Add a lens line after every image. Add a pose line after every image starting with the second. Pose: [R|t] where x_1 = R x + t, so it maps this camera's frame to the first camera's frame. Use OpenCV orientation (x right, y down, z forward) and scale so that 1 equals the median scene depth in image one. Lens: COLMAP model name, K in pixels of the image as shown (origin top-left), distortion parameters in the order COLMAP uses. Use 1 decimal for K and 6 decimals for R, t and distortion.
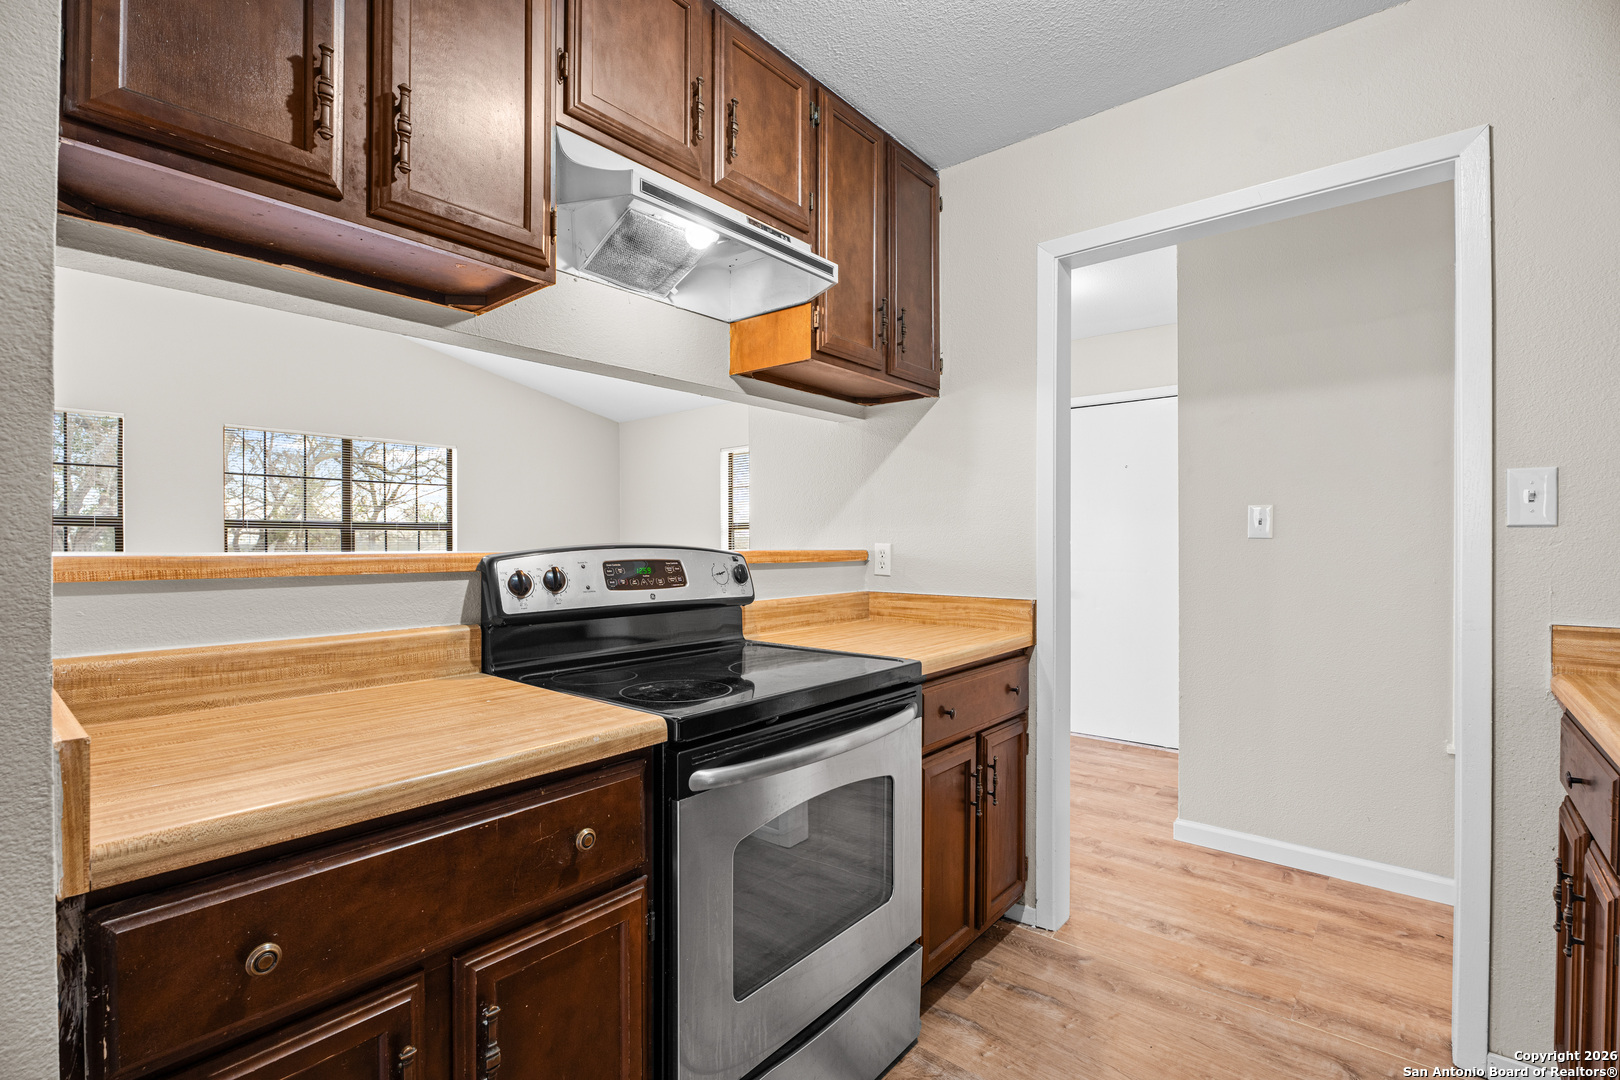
lens RADIAL K [[733.9, 0, 807.1], [0, 733.9, 540.9], [0, 0, 1]] dist [-0.014364, 0.000726]
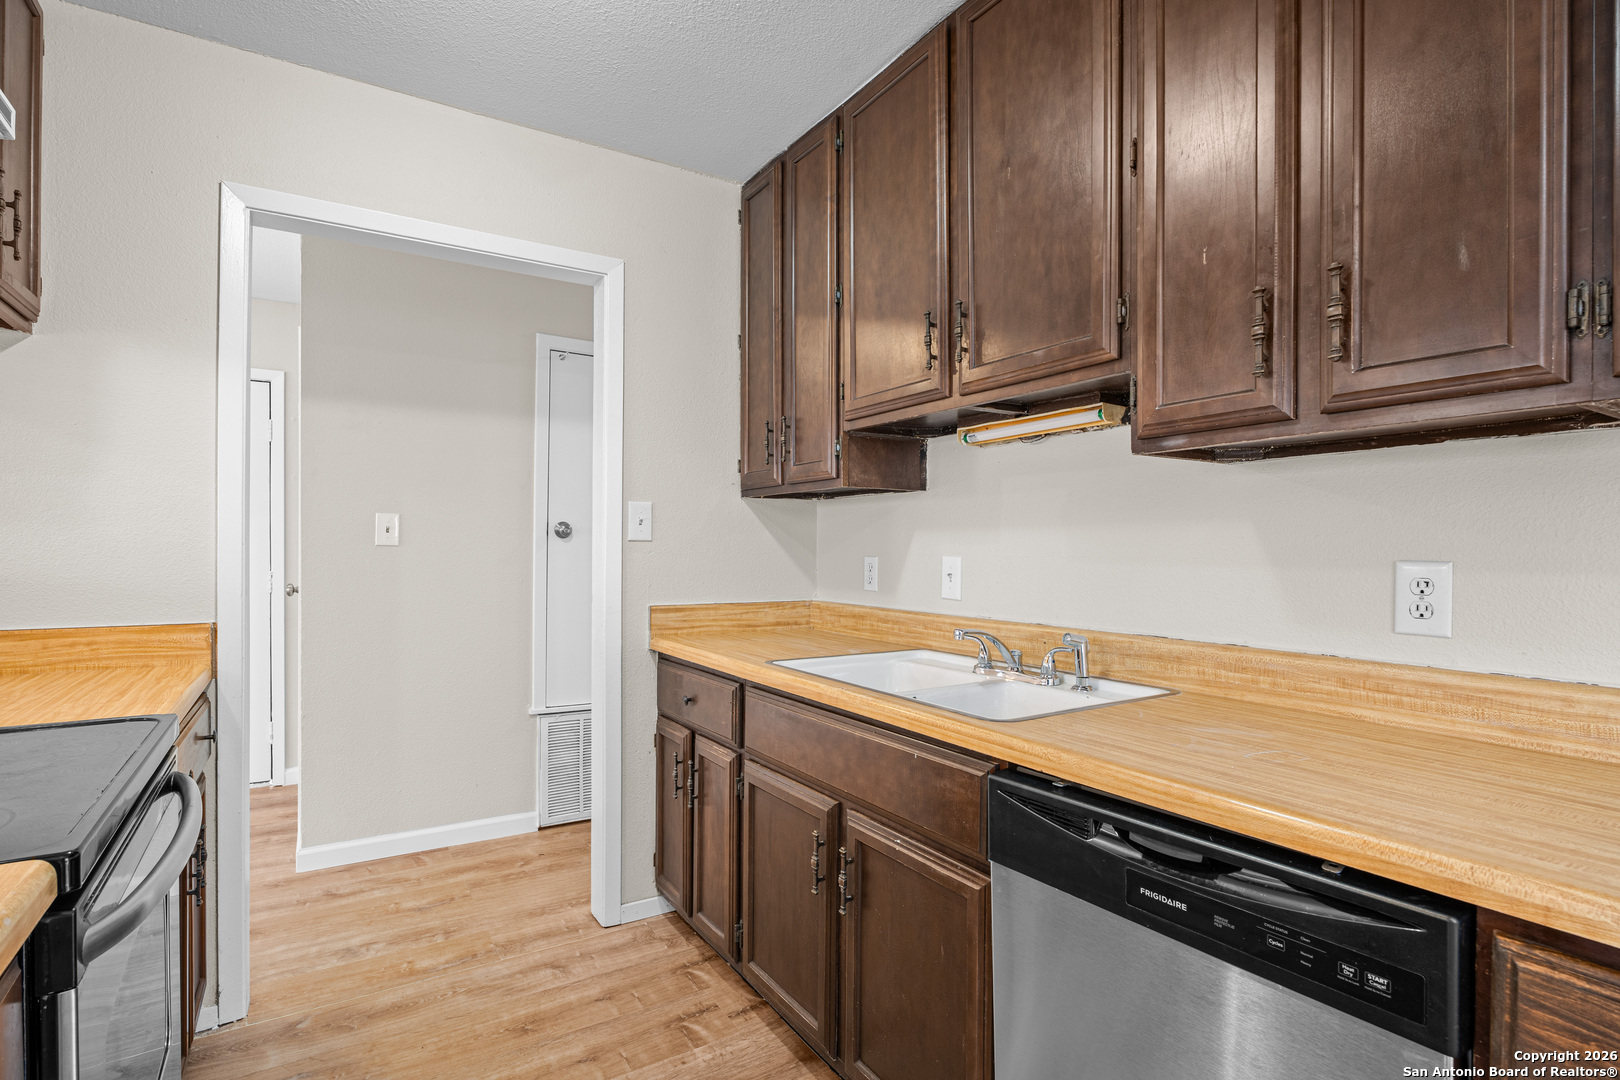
lens RADIAL K [[788.6, 0, 794.4], [0, 788.6, 552.5], [0, 0, 1]] dist [-0.004691, 0.000760]
pose [[0.321312, -0.003324, 0.946968, -0.349204], [-0.007574, 0.999953, 0.006080, -0.007337], [-0.946943, -0.009125, 0.321272, 0.137909]]
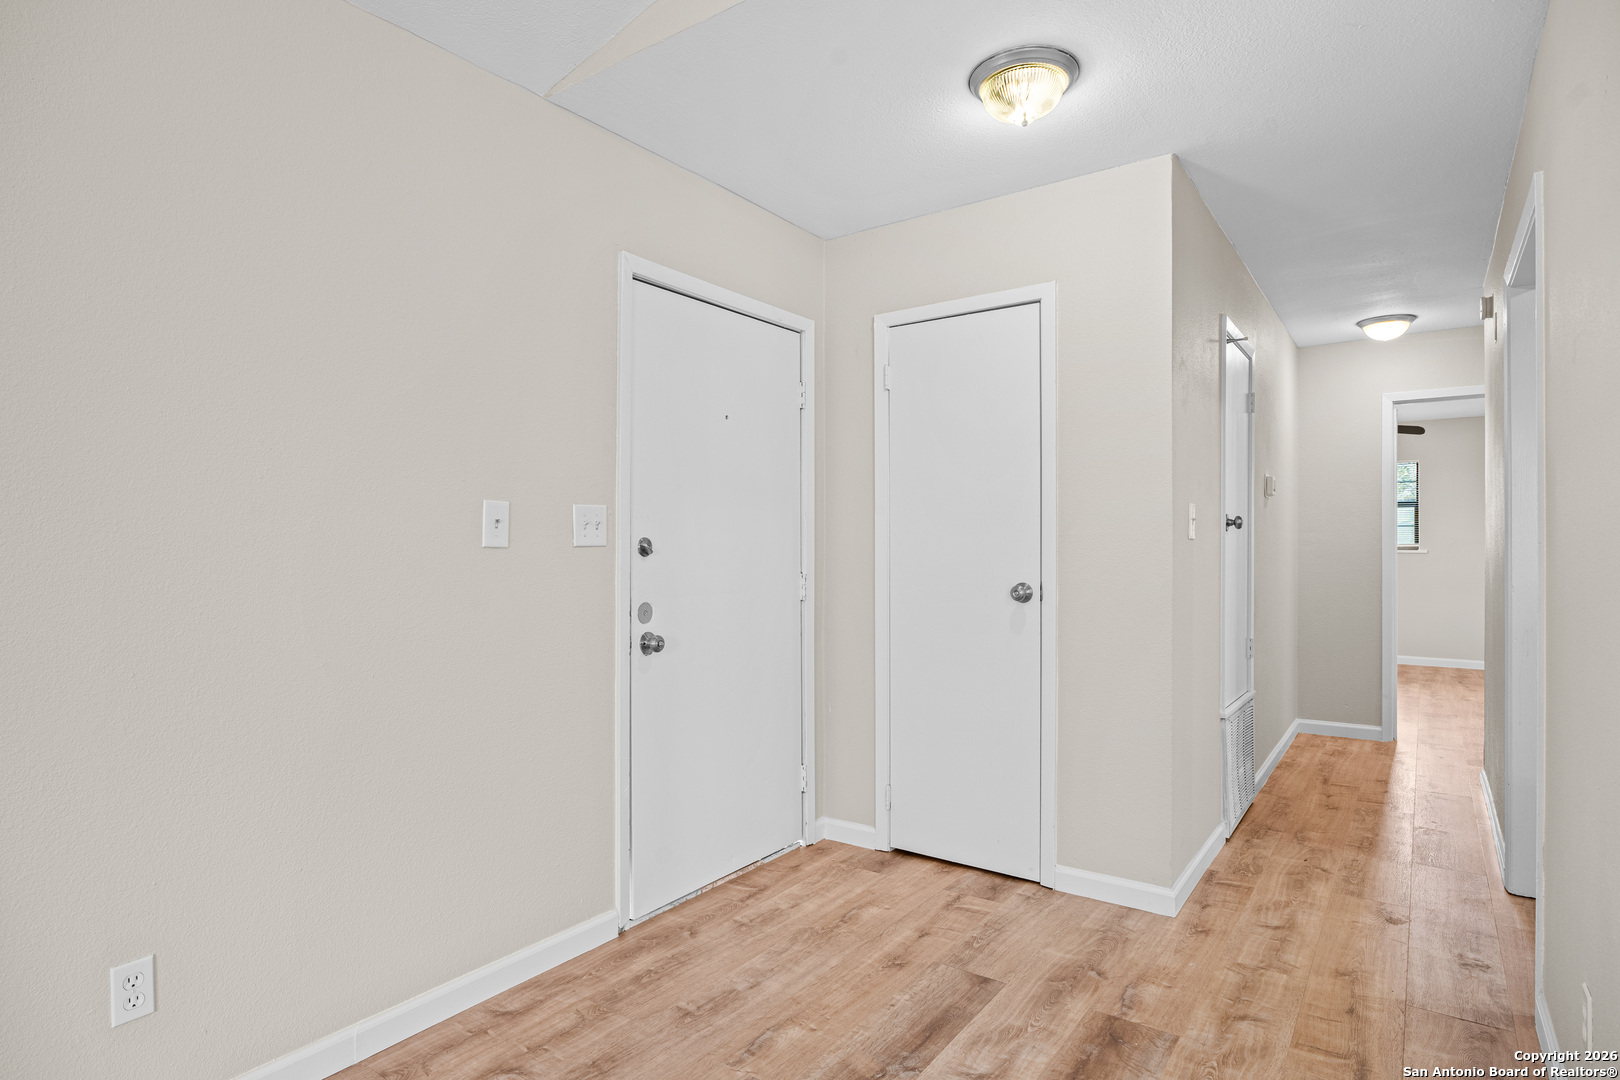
lens RADIAL K [[850.7, 0, 796.9], [0, 850.7, 552.3], [0, 0, 1]] dist [-0.004806, -0.000095]
pose [[-0.054928, 0.006490, 0.998469, -0.593992], [0.004319, 0.999971, -0.006263, 0.025663], [-0.998481, 0.003969, -0.054955, 2.181236]]
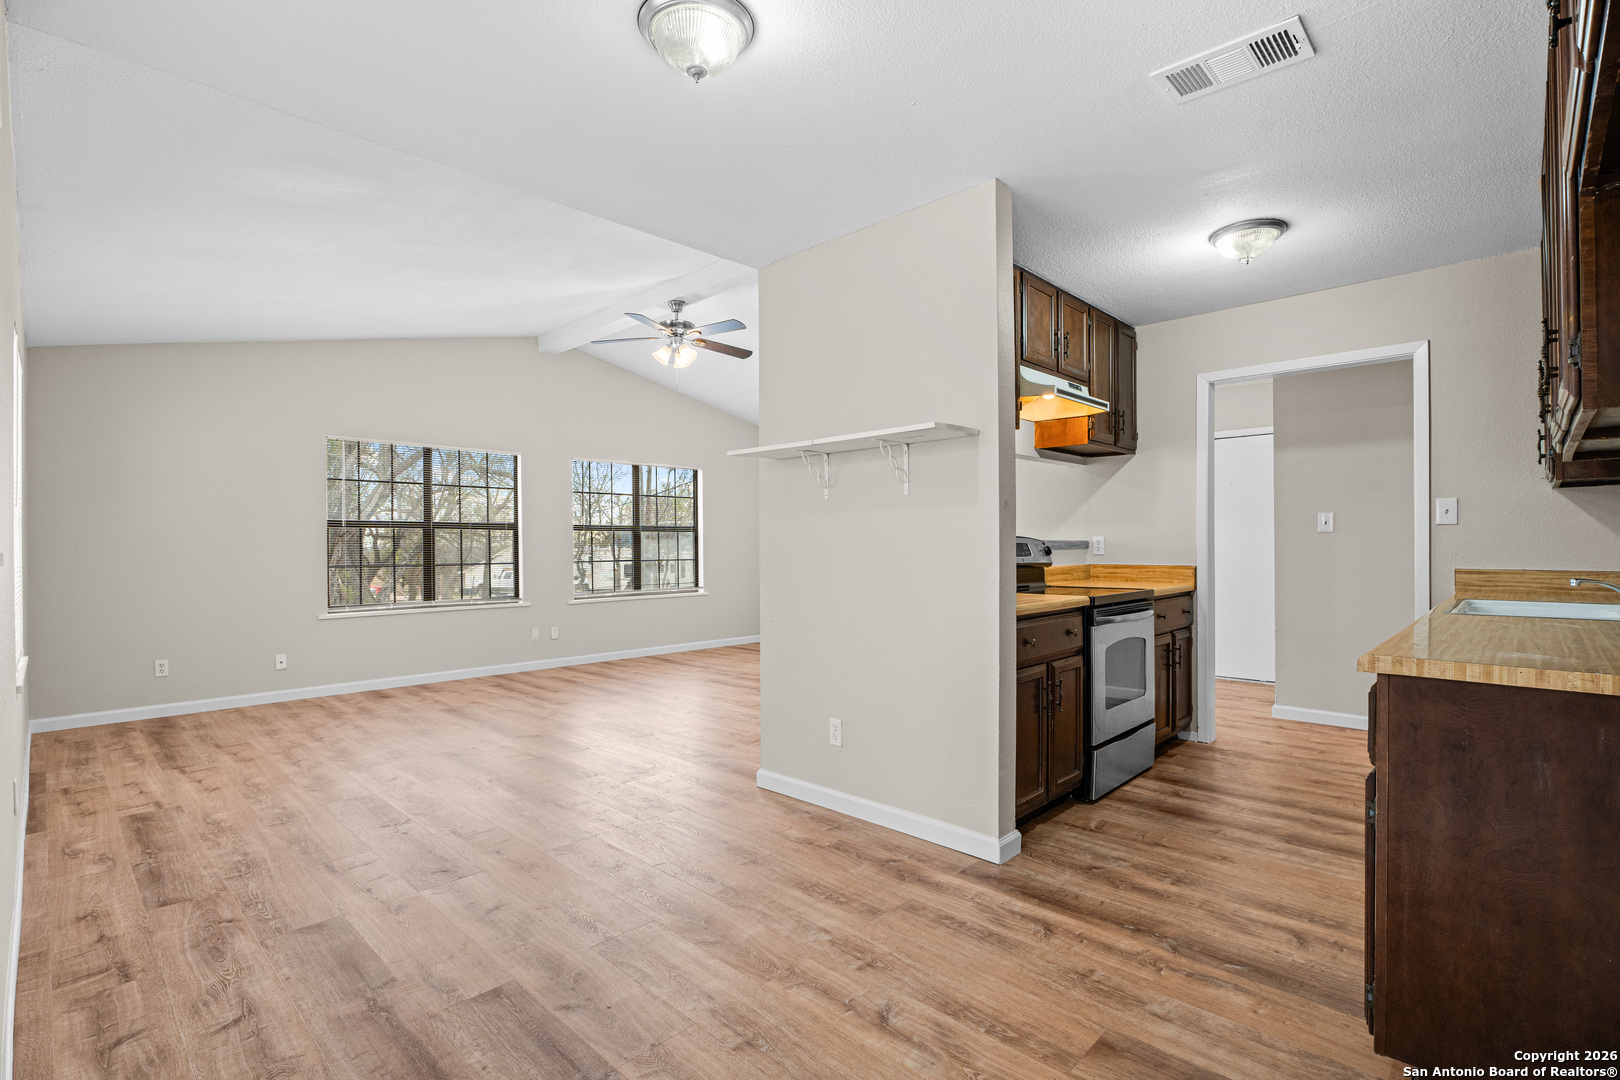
lens RADIAL K [[733.9, 0, 806.3], [0, 733.9, 542.1], [0, 0, 1]] dist [-0.014364, 0.000726]
pose [[0.996384, -0.004802, -0.084826, -0.598813], [0.004901, 0.999988, 0.000957, 0.015895], [0.084820, -0.001370, 0.996395, -1.082349]]
